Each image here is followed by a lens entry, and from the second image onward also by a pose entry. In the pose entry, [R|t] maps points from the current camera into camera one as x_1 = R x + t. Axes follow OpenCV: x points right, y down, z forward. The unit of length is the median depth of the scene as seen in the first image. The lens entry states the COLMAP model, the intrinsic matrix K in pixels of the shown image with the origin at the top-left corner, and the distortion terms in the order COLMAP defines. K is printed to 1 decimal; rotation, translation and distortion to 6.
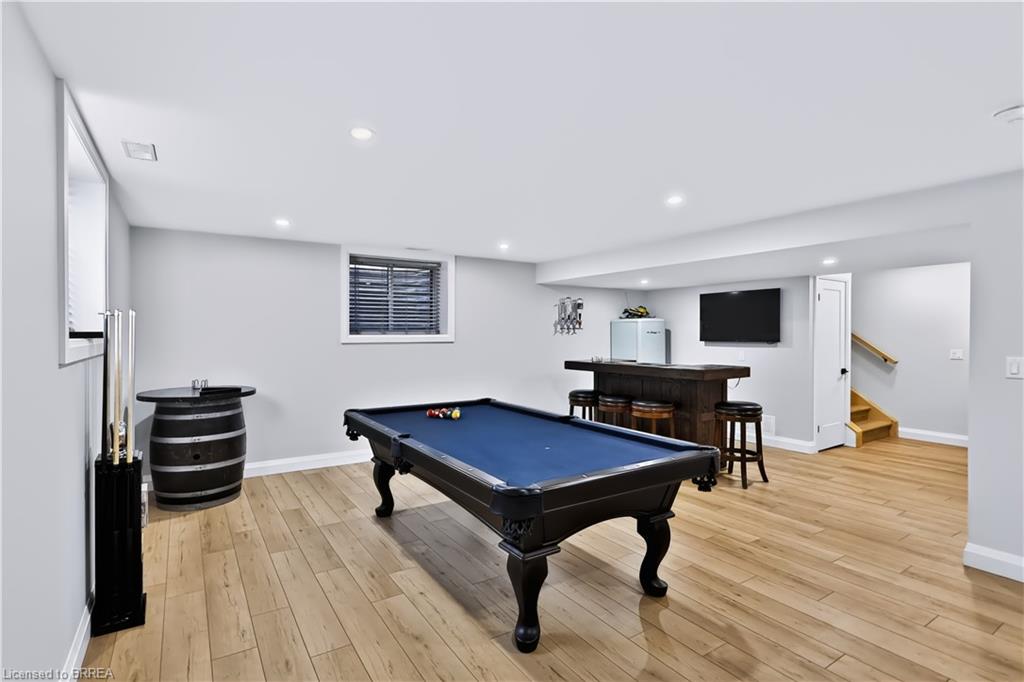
lens RADIAL K [[507.3, 0, 516.3], [0, 507.3, 343.4], [0, 0, 1]] dist [-0.003005, 0.000311]
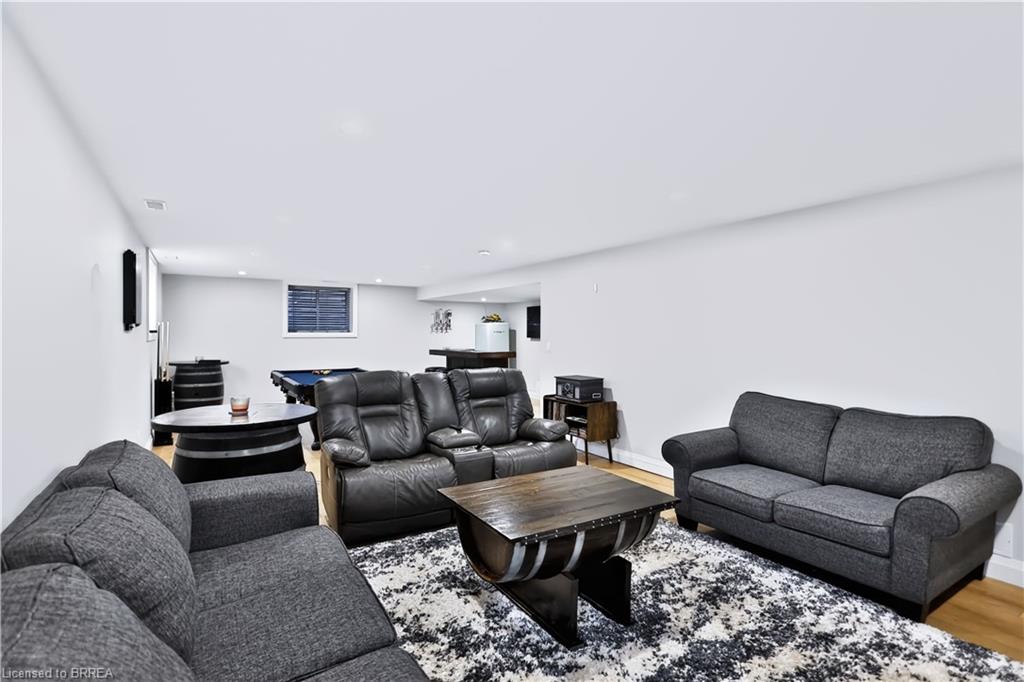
lens RADIAL K [[507.3, 0, 517.9], [0, 507.3, 342.8], [0, 0, 1]] dist [-0.003005, 0.000311]
pose [[0.999820, 0.004278, -0.018495, 0.471762], [-0.004276, 0.999991, 0.000162, 0.013920], [0.018495, -0.000083, 0.999829, -0.683913]]
